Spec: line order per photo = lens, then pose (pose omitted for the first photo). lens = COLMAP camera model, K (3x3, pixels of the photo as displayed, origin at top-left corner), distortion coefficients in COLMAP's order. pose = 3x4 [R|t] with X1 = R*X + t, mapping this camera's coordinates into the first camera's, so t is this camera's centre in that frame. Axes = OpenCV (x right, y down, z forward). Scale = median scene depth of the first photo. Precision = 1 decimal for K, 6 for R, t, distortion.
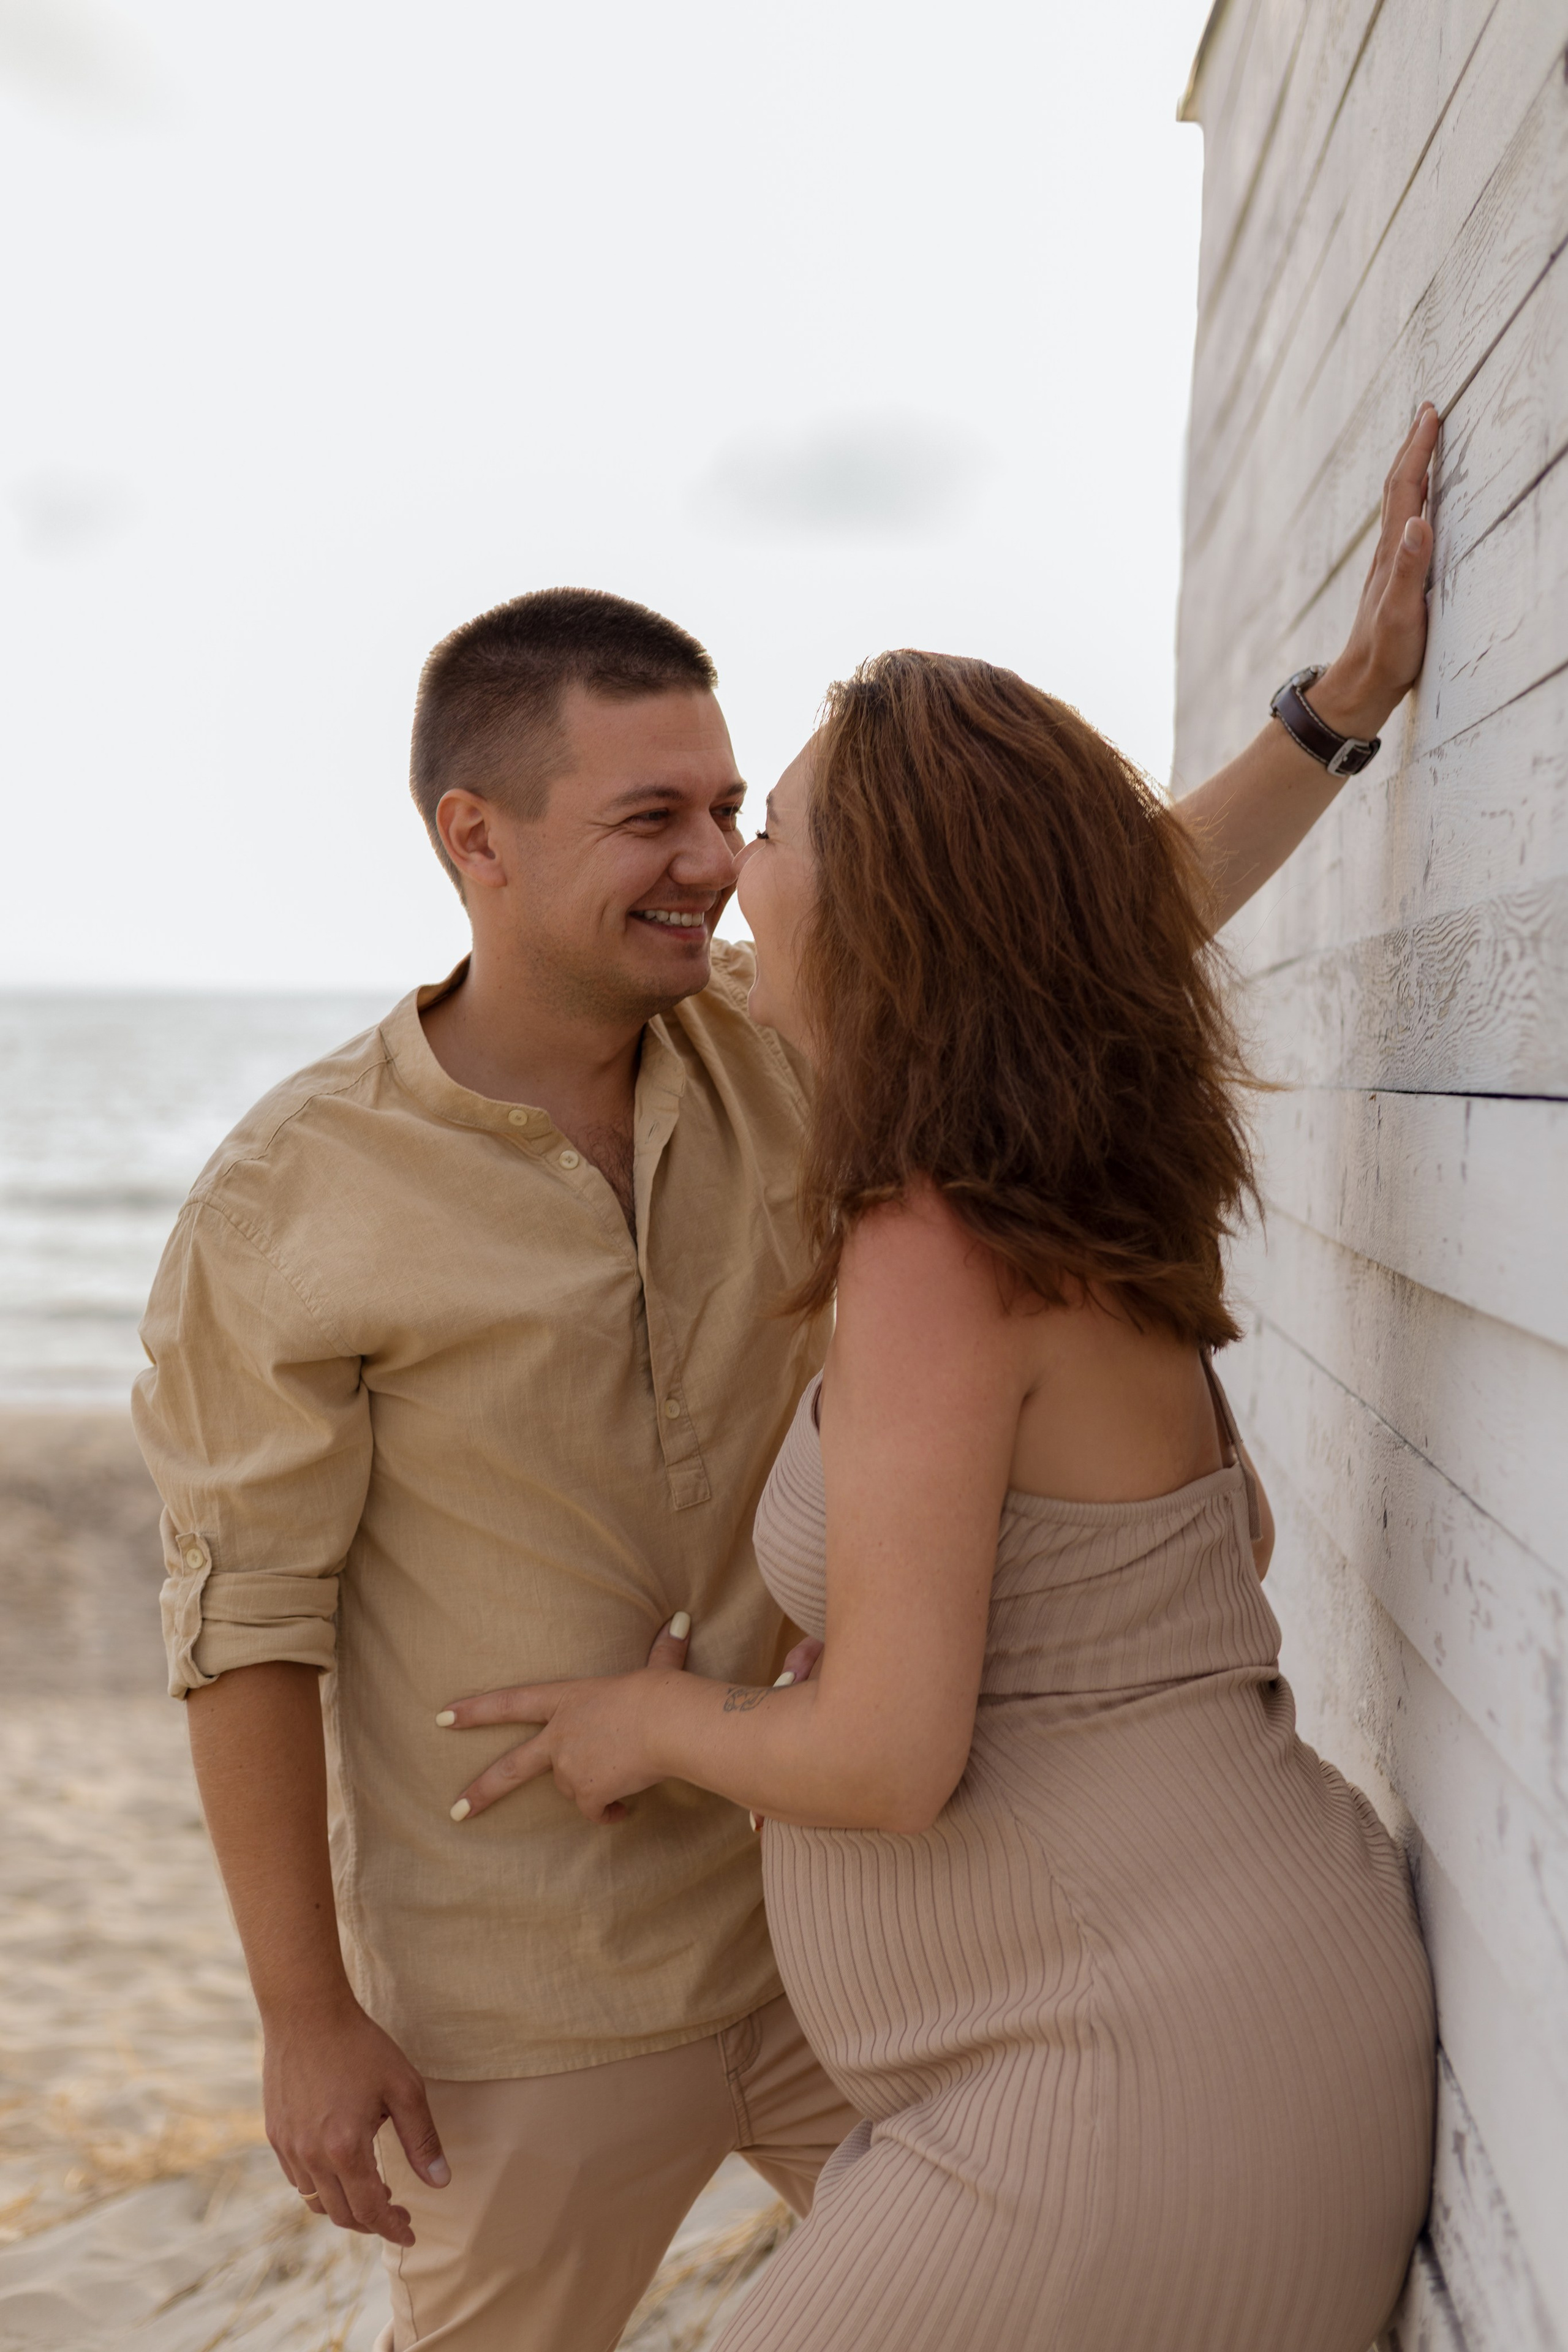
lens RADIAL K [[3311.7, 0, 784.0], [0, 3311.7, 1176.0], [0, 0, 1]] dist [0.015425, -0.000582]
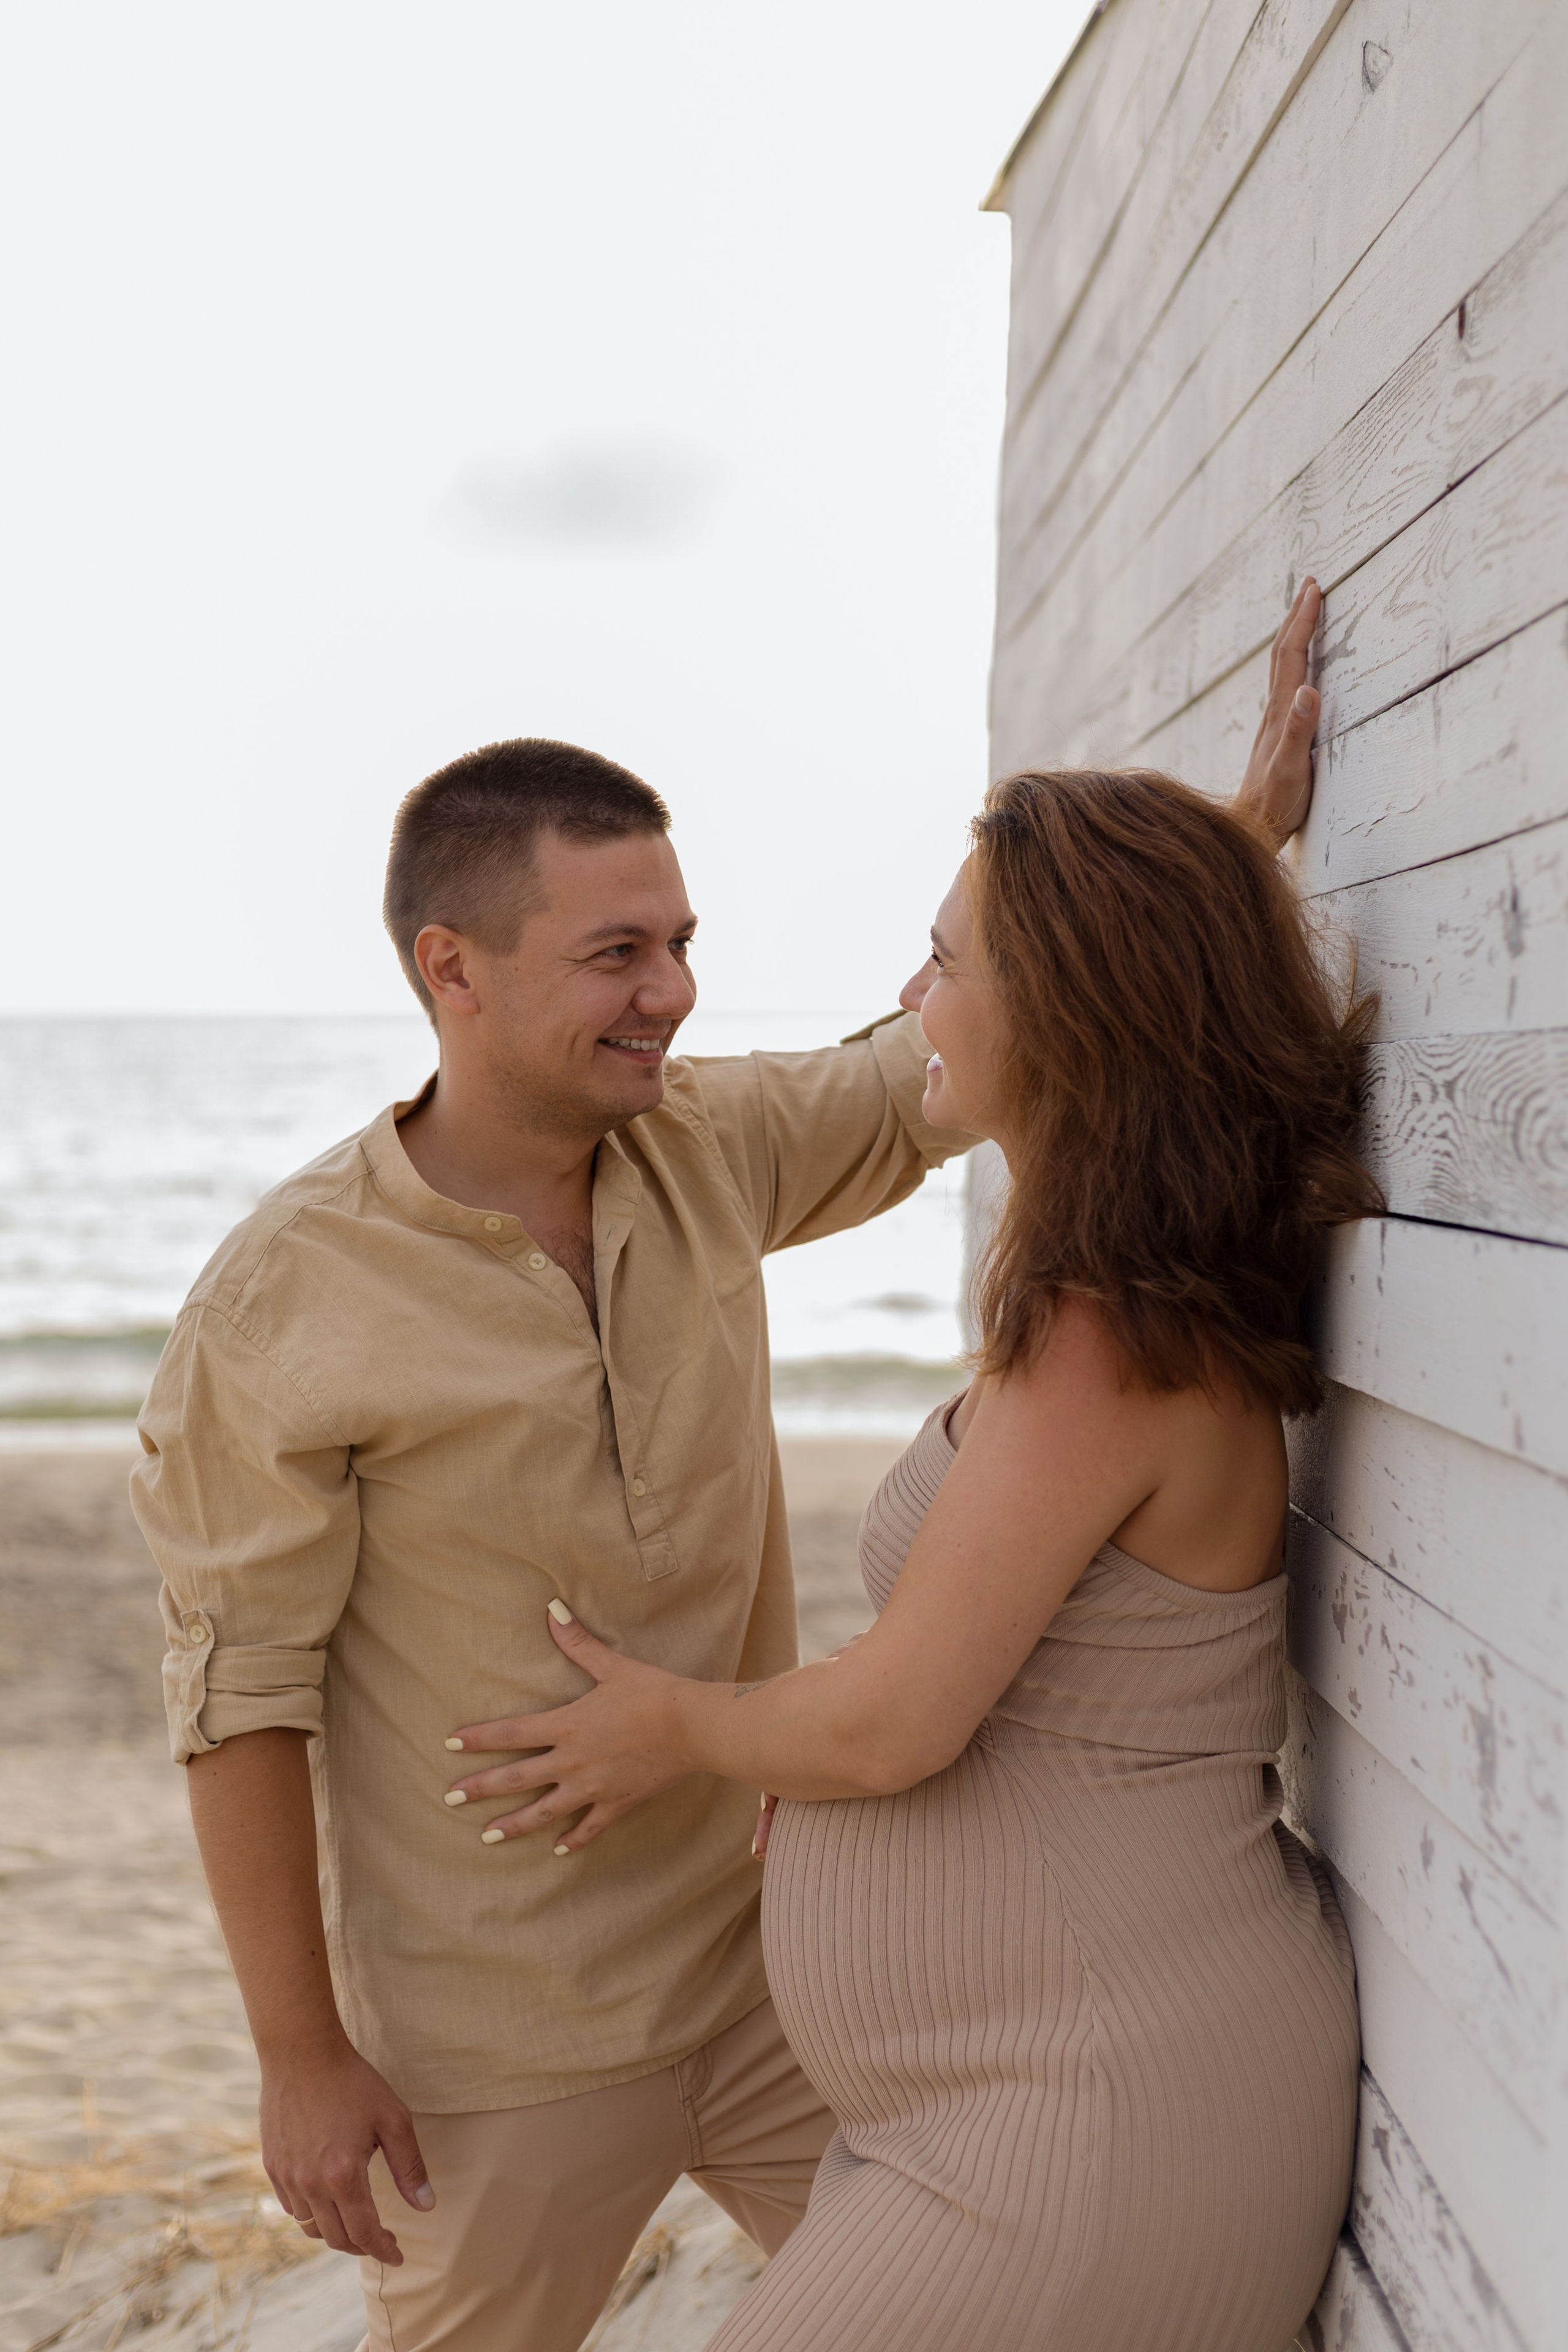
lens RADIAL K [[3311.7, 0, 784.0], [0, 3311.7, 1176.0], [0, 0, 1]] dist [0.015425, -0.000582]
pose [[0.997678, -0.004910, 0.067929, -0.059344], [0.005769, 0.999906, -0.012455, -0.019749], [-0.067862, 0.012818, 0.997612, -0.096677]]
